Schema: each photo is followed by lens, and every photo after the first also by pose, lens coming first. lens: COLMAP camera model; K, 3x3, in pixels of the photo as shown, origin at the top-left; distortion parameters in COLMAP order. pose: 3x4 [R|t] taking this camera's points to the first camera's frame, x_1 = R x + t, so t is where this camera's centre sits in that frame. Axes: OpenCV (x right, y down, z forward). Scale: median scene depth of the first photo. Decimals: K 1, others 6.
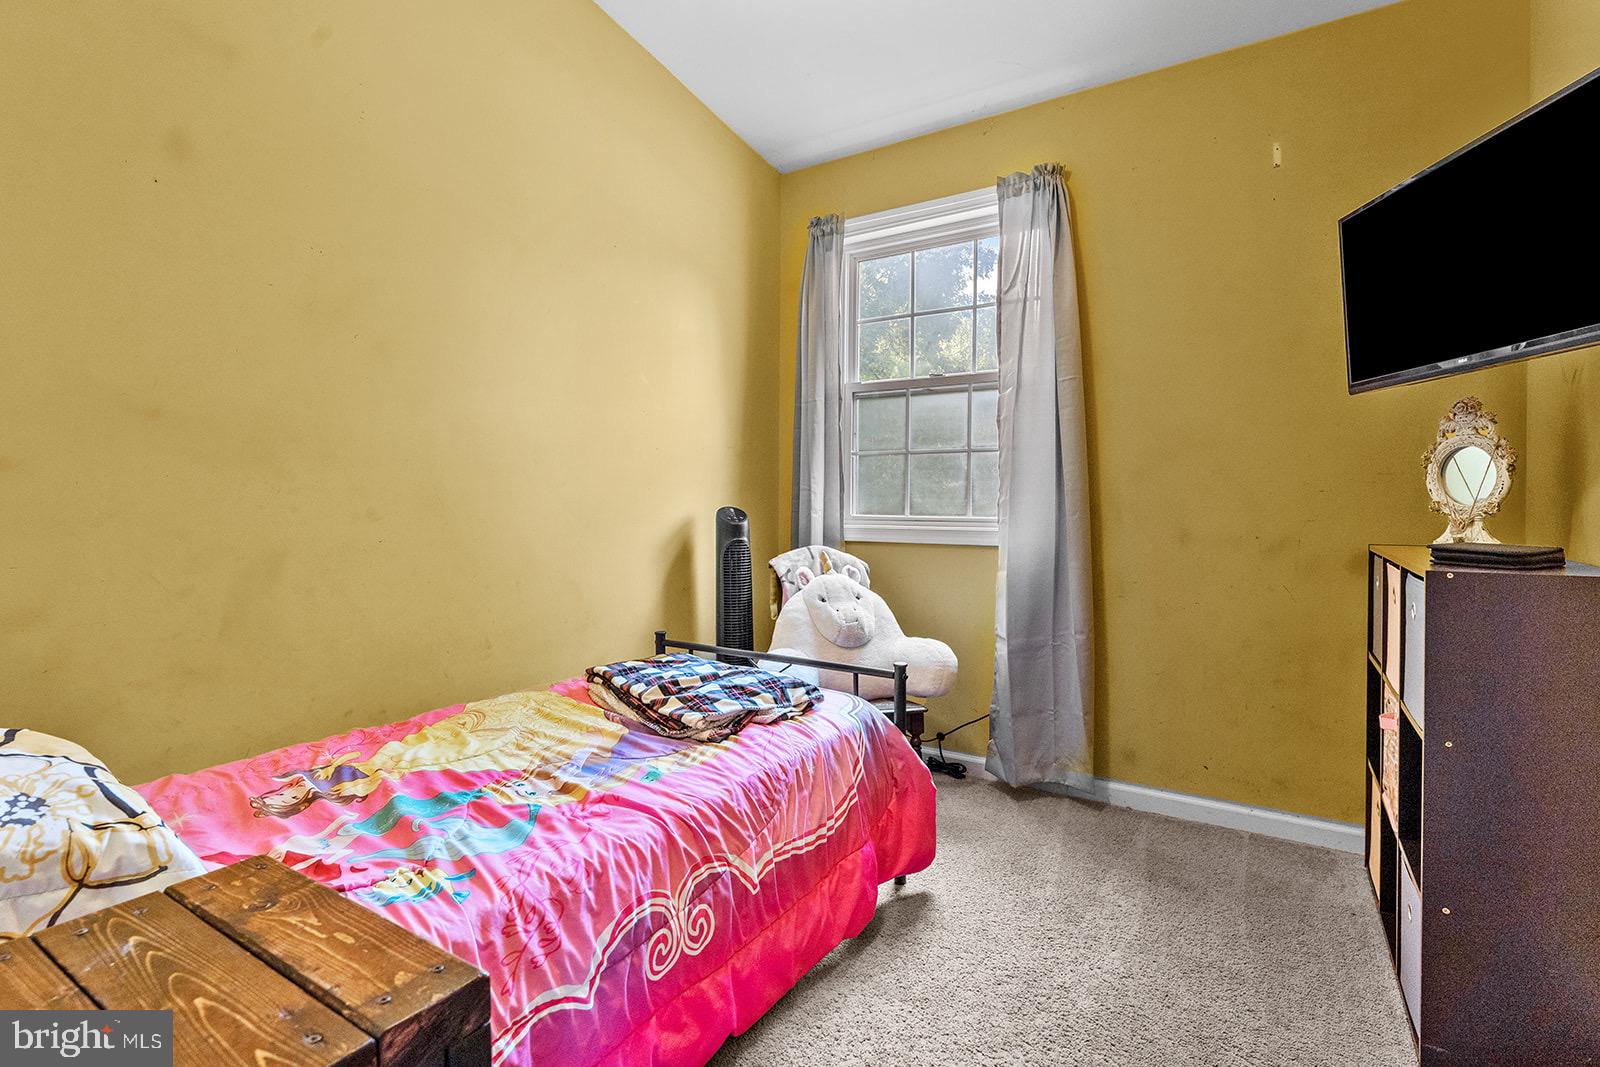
lens RADIAL K [[748.0, 0, 802.3], [0, 748.0, 529.2], [0, 0, 1]] dist [0.001897, -0.000027]
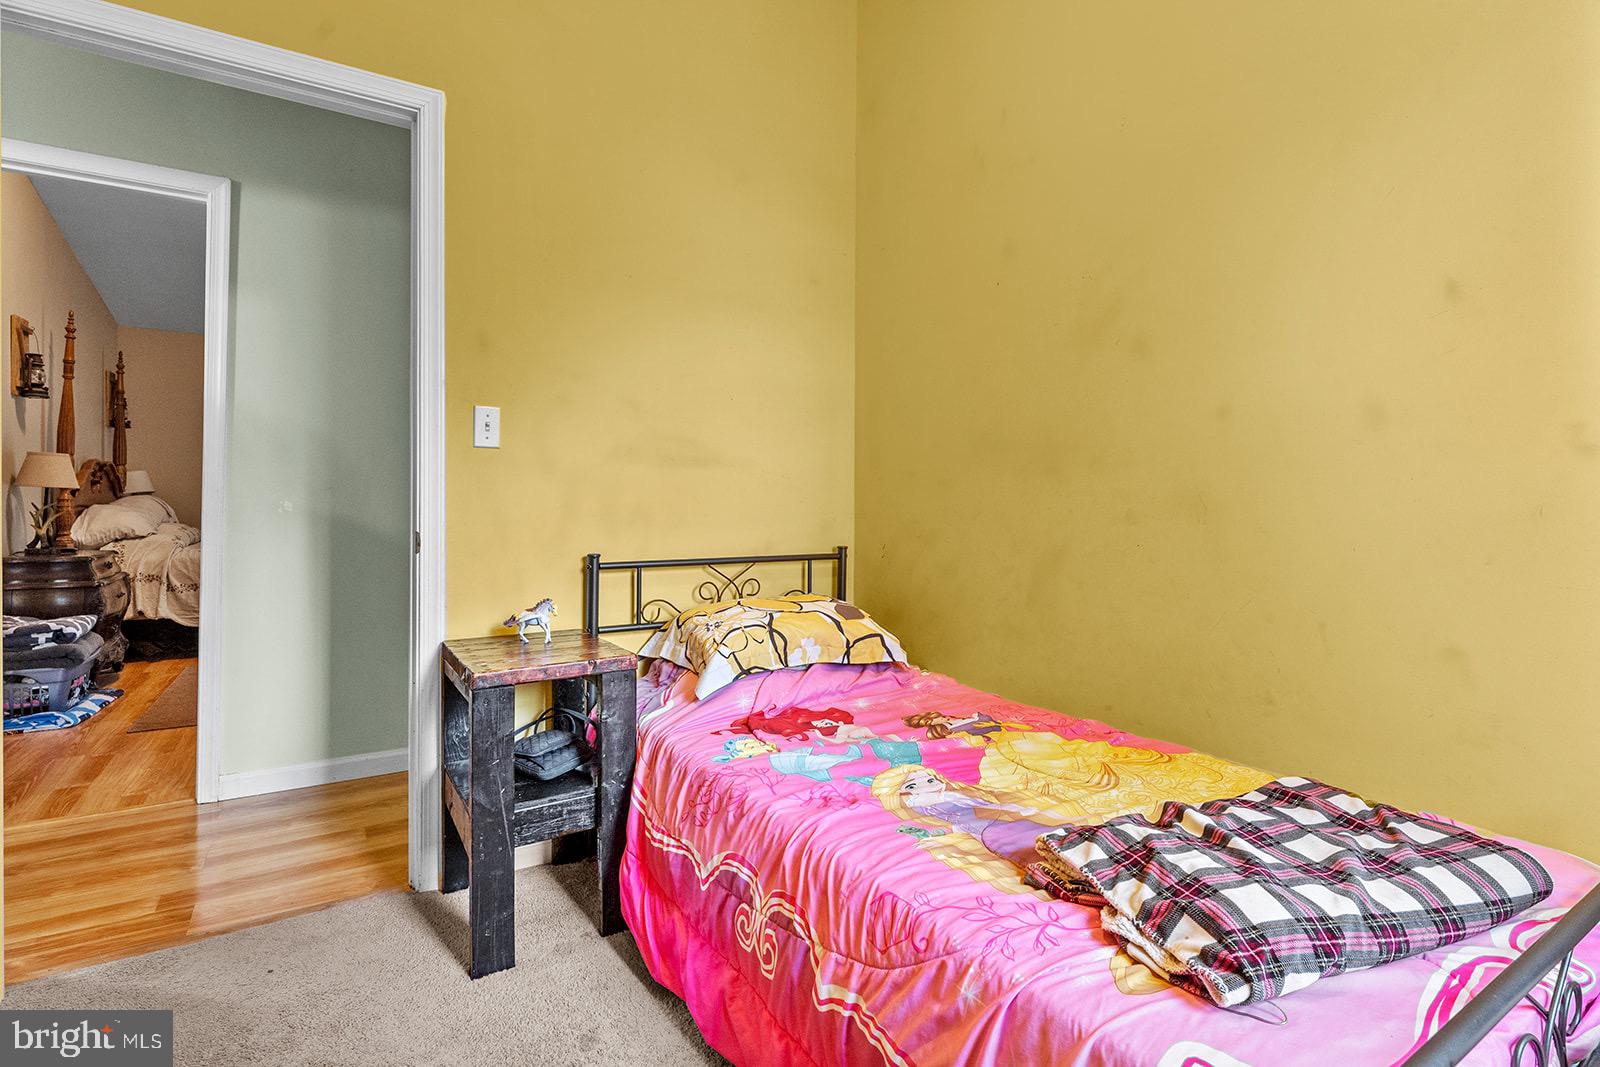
lens RADIAL K [[778.9, 0, 796.4], [0, 778.9, 502.9], [0, 0, 1]] dist [0.000575, -0.000032]
pose [[-0.429558, -0.004466, -0.903028, 0.583923], [-0.033665, 0.999372, 0.011071, -0.037353], [0.902412, 0.035156, -0.429438, 1.134107]]
